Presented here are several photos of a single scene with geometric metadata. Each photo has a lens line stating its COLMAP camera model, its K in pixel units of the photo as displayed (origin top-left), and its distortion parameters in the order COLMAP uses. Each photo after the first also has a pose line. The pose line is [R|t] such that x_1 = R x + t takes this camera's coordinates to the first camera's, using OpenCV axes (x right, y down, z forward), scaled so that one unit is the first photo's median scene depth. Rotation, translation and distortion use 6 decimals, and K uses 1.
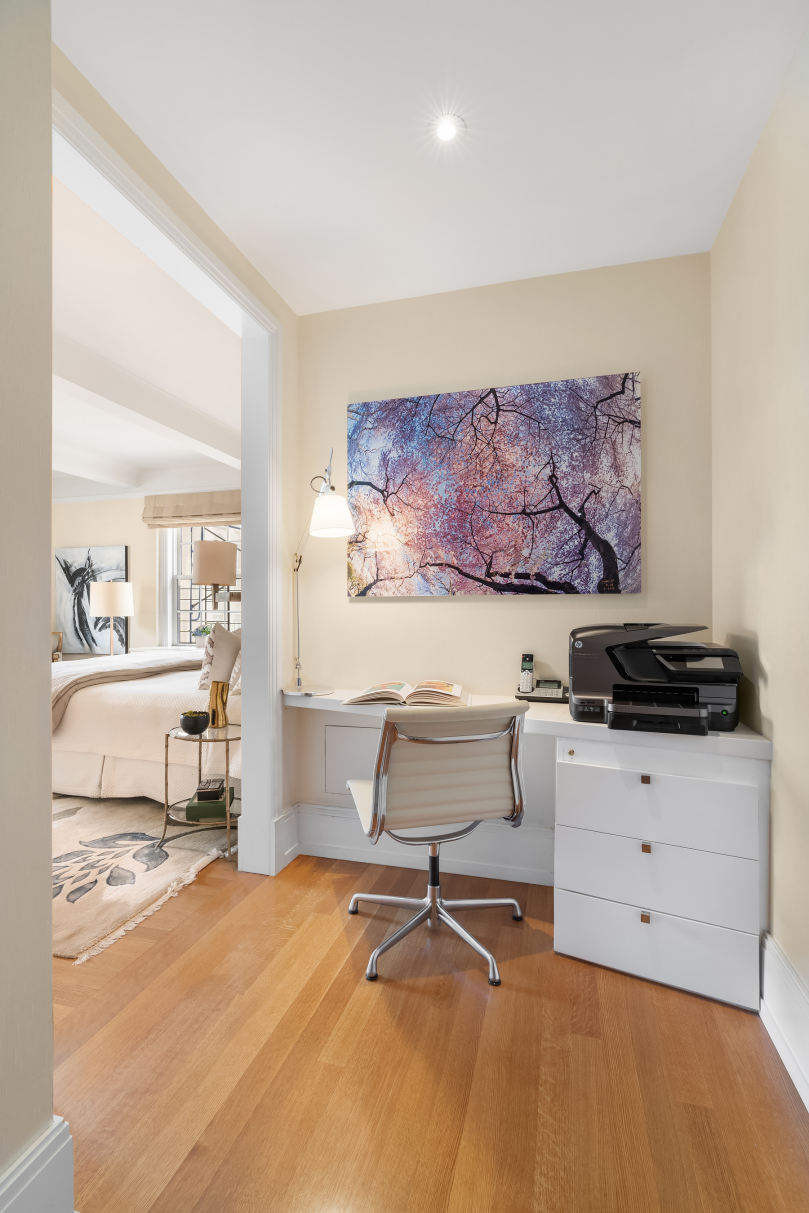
lens RADIAL K [[548.6, 0, 398.7], [0, 548.6, 610.0], [0, 0, 1]] dist [0.003517, 0.001182]
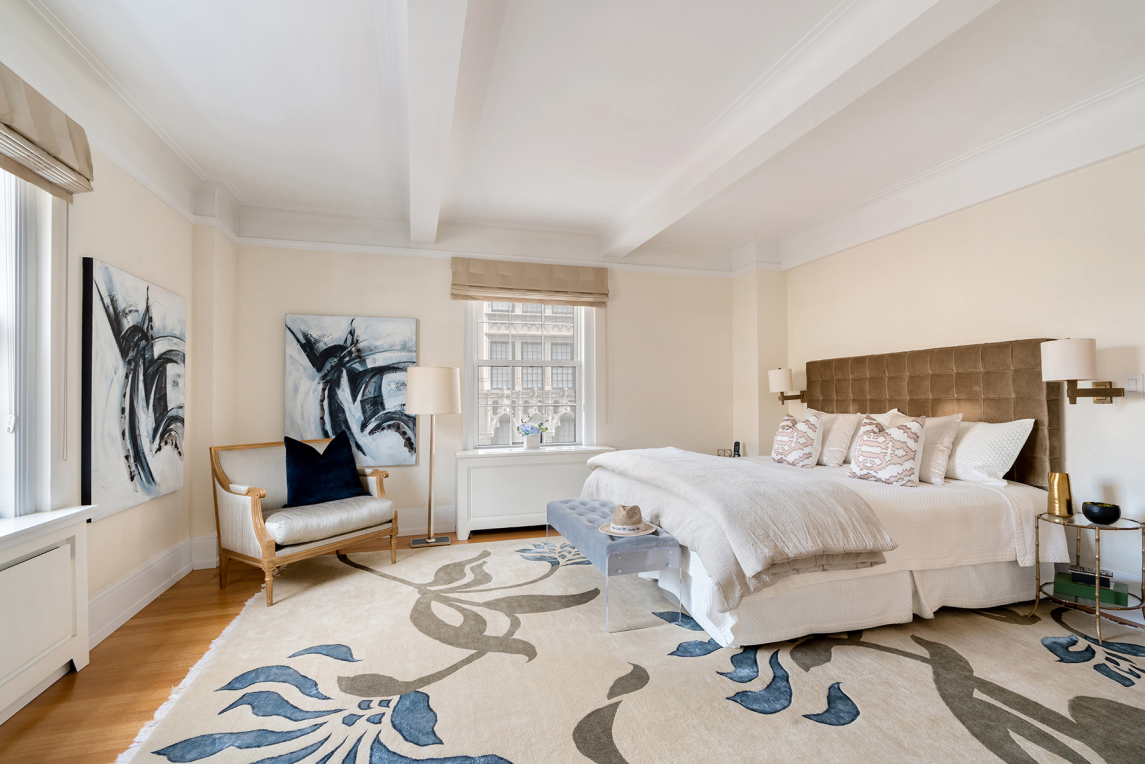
lens RADIAL K [[517.8, 0, 570.8], [0, 517.8, 389.6], [0, 0, 1]] dist [0.003517, 0.001182]
pose [[0.834032, 0.003252, 0.551706, -0.697045], [0.006237, 0.999863, -0.015322, -0.008062], [-0.551681, 0.016220, 0.833898, 0.289033]]
